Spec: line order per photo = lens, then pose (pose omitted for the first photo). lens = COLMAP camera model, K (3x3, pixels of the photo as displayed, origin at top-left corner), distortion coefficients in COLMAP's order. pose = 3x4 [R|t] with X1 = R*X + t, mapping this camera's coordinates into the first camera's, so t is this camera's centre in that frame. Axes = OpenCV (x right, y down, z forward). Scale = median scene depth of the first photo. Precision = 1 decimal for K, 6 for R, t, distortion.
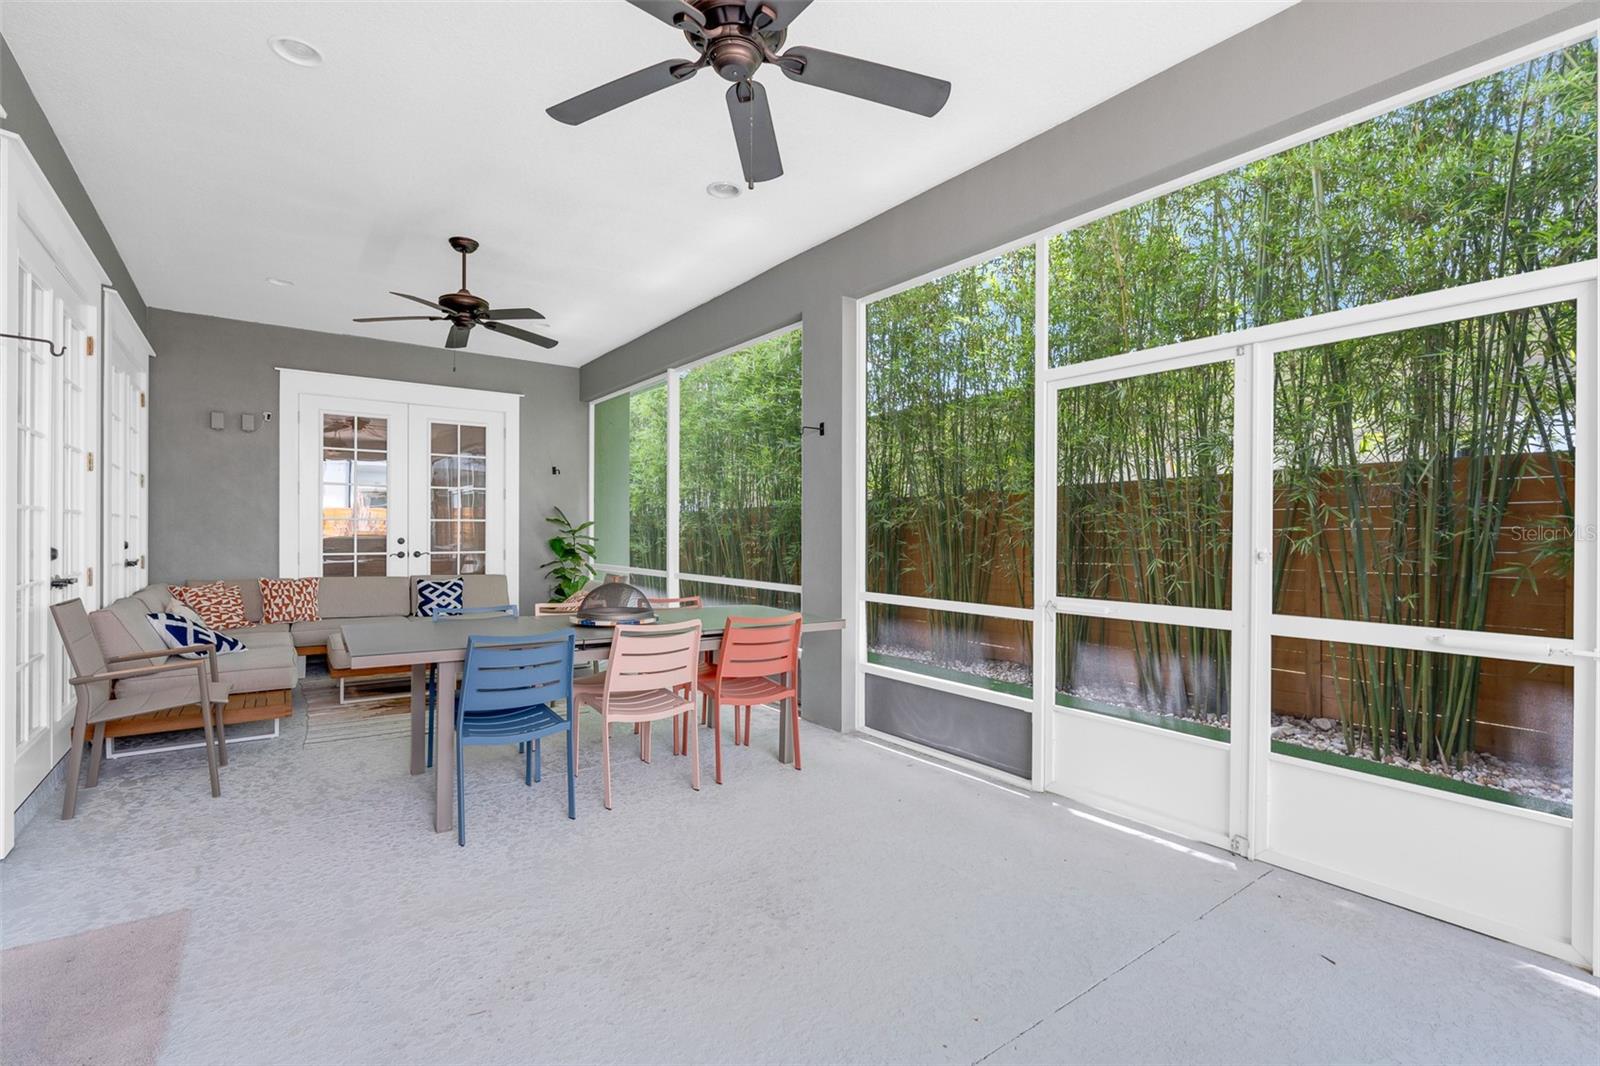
lens RADIAL K [[728.8, 0, 799.7], [0, 728.8, 533.0], [0, 0, 1]] dist [-0.002577, -0.000446]
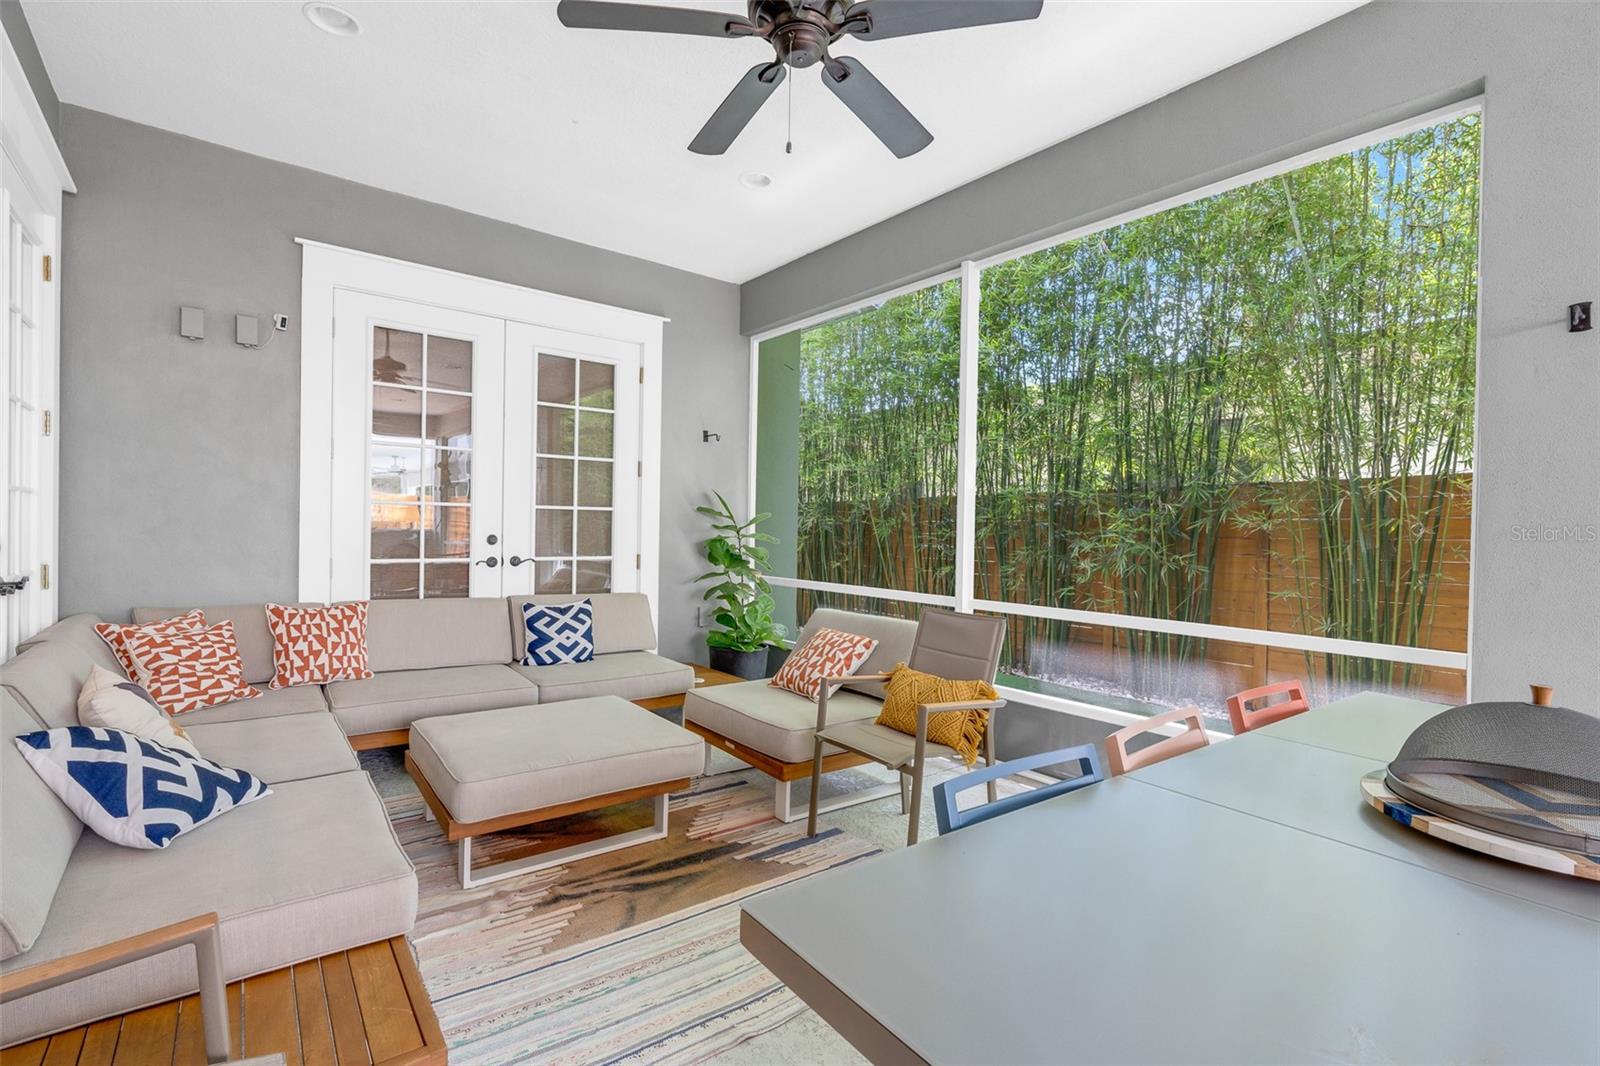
lens RADIAL K [[728.8, 0, 799.1], [0, 728.8, 534.1], [0, 0, 1]] dist [-0.002577, -0.000446]
pose [[0.999277, 0.011899, 0.036114, -0.326874], [-0.012077, 0.999916, 0.004716, 0.000098], [-0.036054, -0.005149, 0.999337, 0.393079]]
